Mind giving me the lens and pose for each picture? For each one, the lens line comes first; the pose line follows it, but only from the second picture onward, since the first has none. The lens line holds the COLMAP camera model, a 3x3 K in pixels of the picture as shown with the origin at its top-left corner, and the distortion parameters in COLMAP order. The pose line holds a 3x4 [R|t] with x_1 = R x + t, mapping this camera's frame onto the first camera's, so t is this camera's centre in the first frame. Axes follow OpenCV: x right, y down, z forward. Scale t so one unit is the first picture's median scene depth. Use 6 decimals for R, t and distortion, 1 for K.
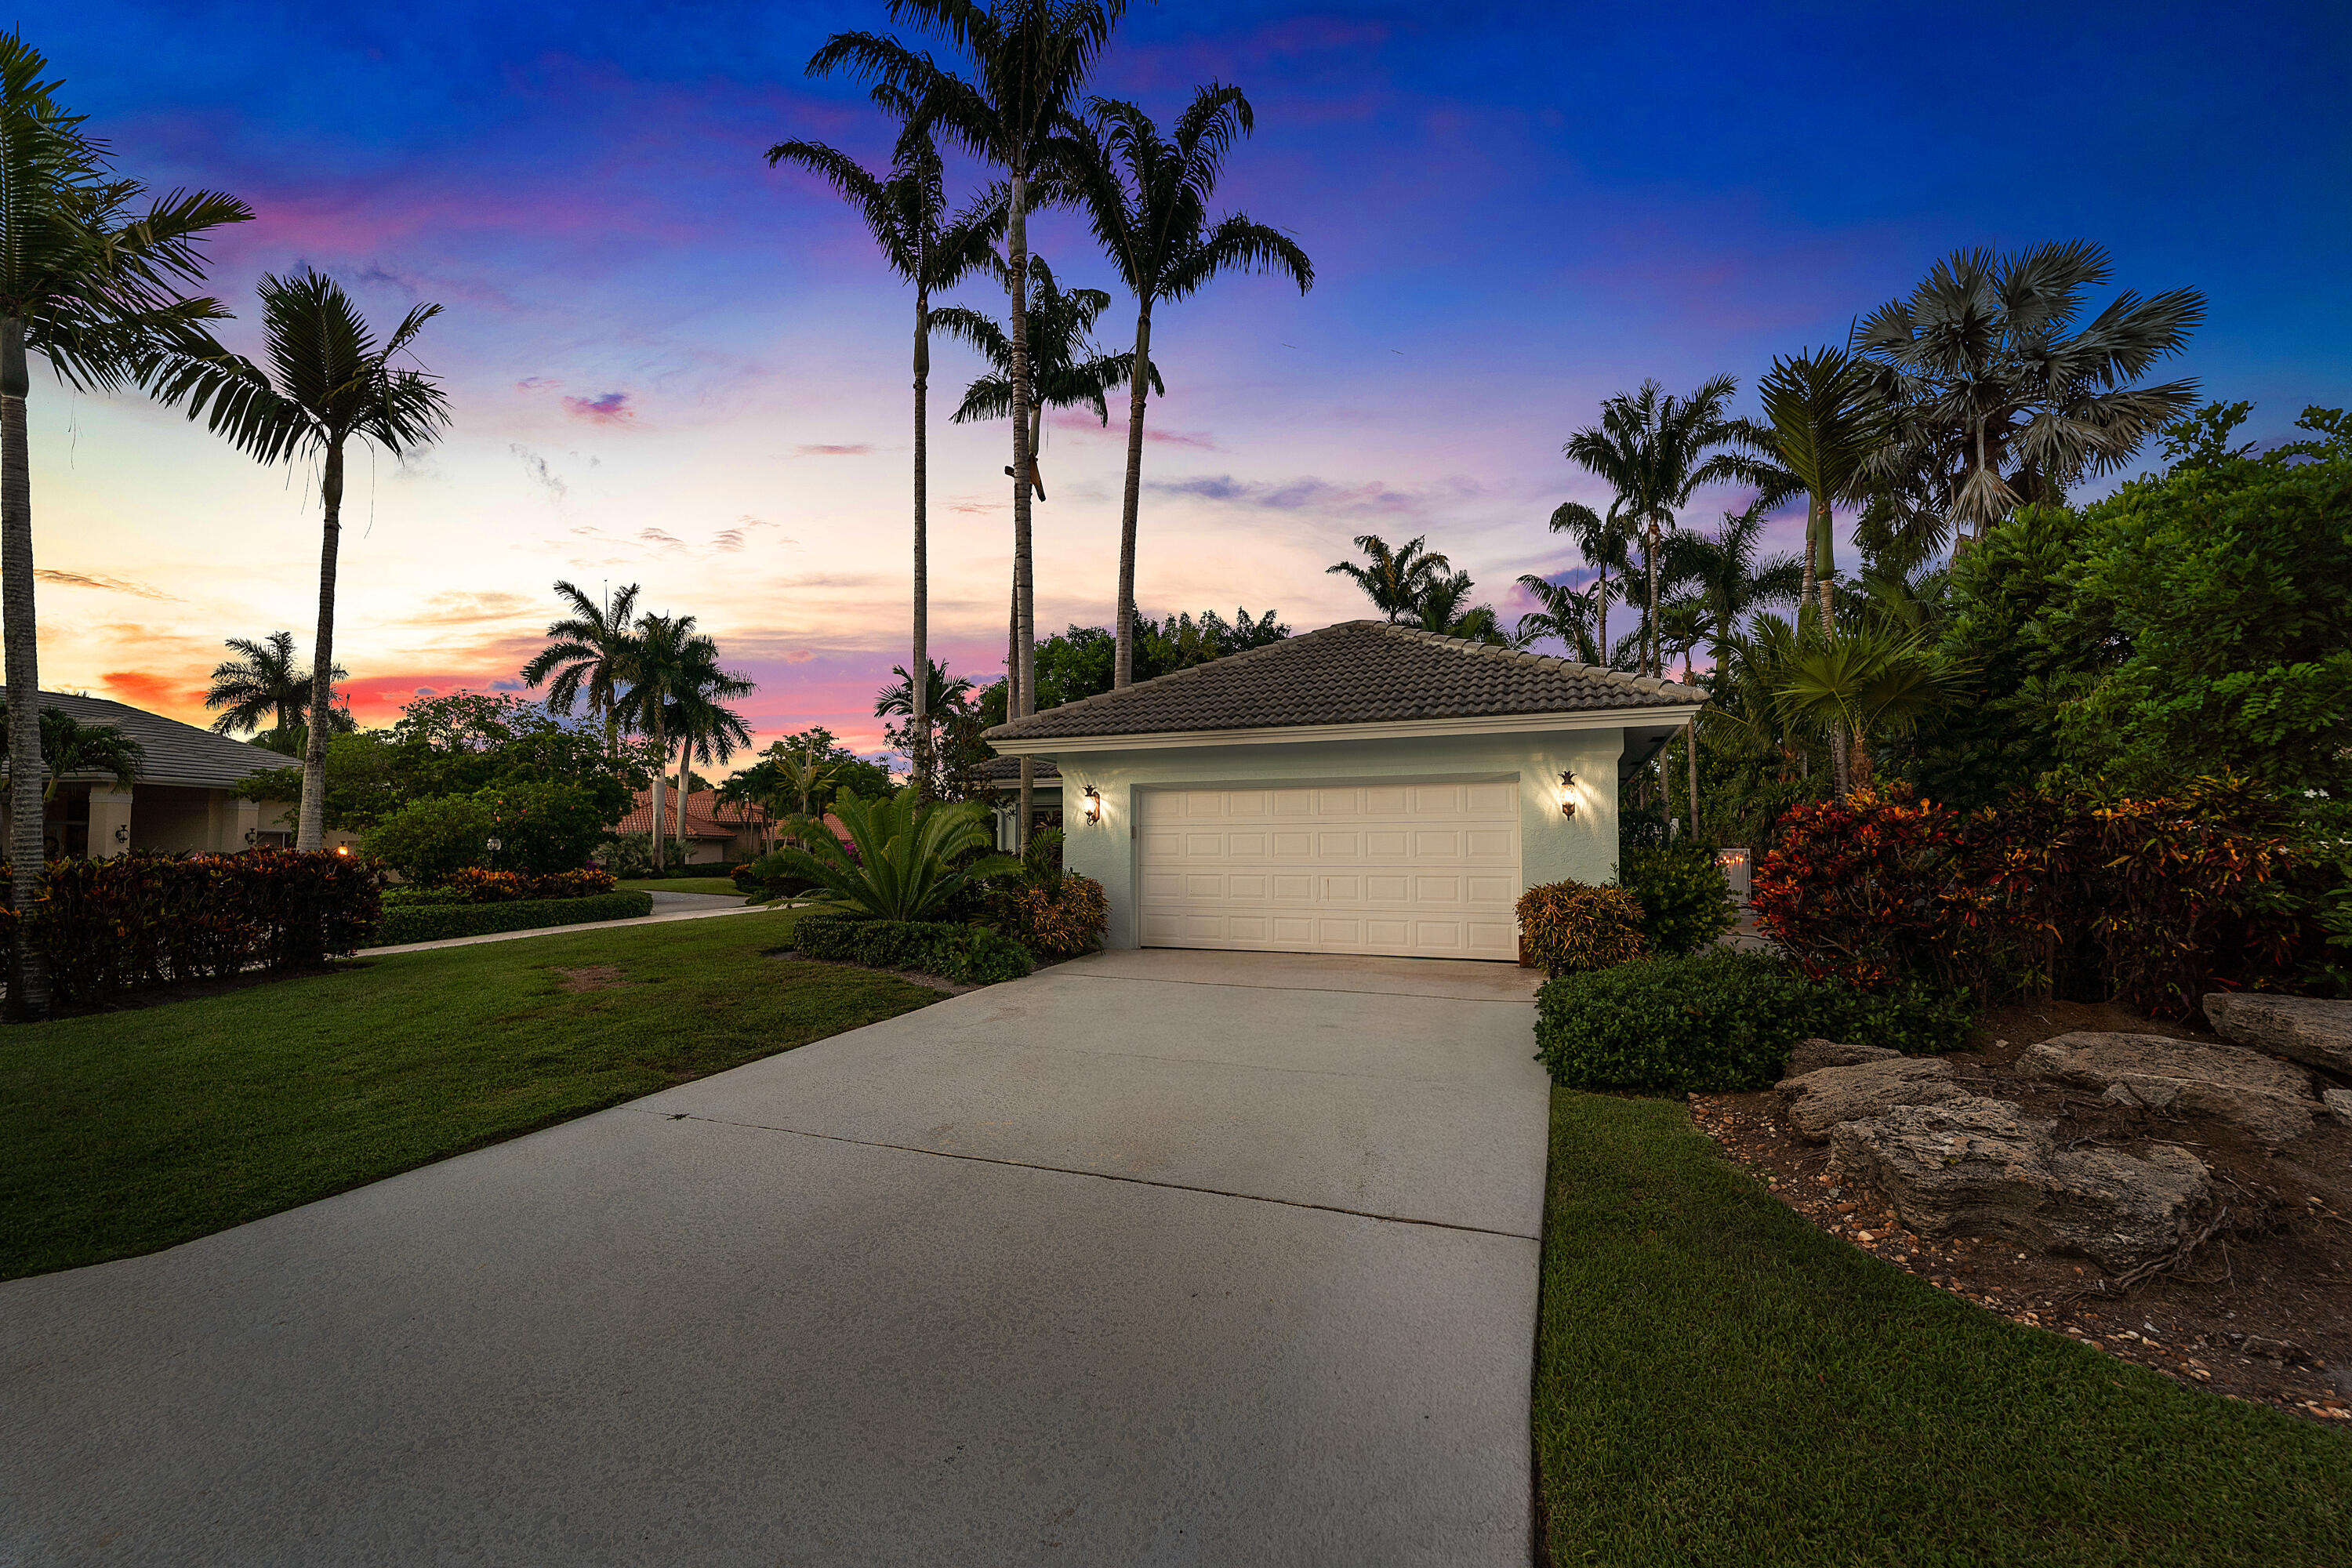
lens RADIAL K [[968.9, 0, 1149.9], [0, 968.9, 828.6], [0, 0, 1]] dist [-0.001678, -0.000191]
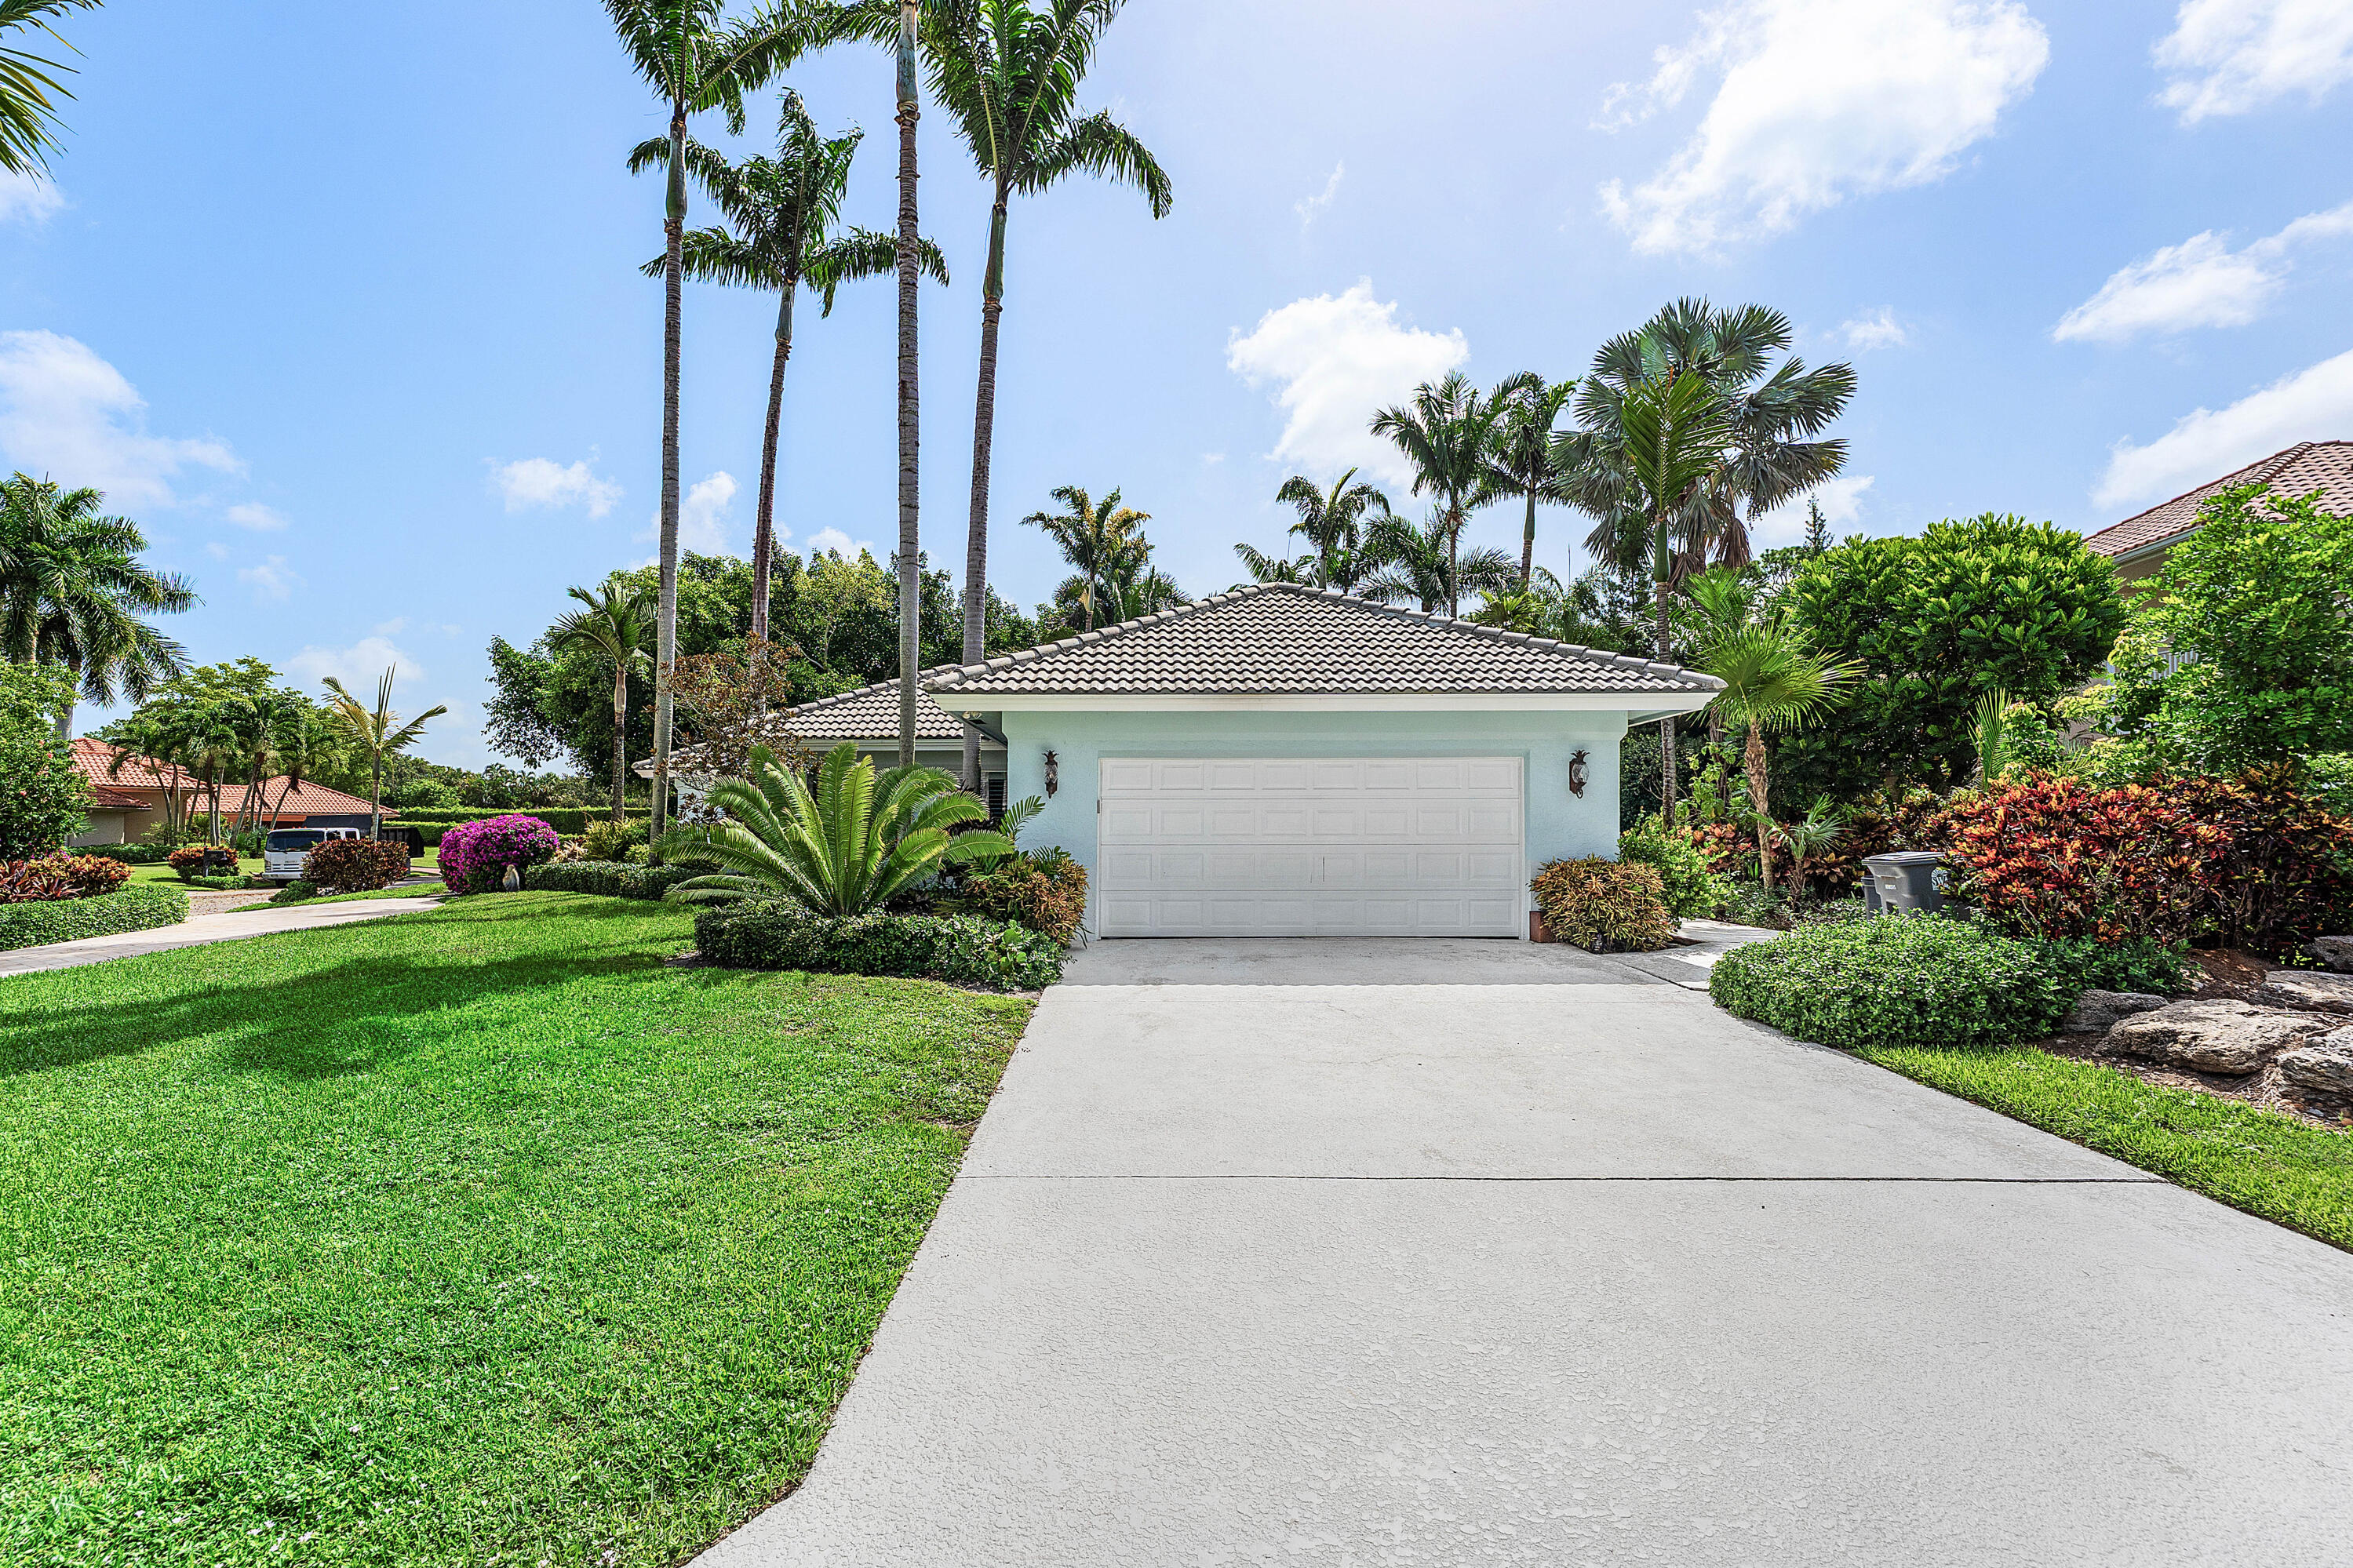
lens RADIAL K [[1061.2, 0, 1177.8], [0, 1061.2, 816.3], [0, 0, 1]] dist [0.000438, -0.008117]
pose [[0.924062, -0.001305, 0.382241, -0.151133], [-0.004329, 0.999894, 0.013879, -0.000623], [-0.382219, -0.014479, 0.923958, 0.046189]]
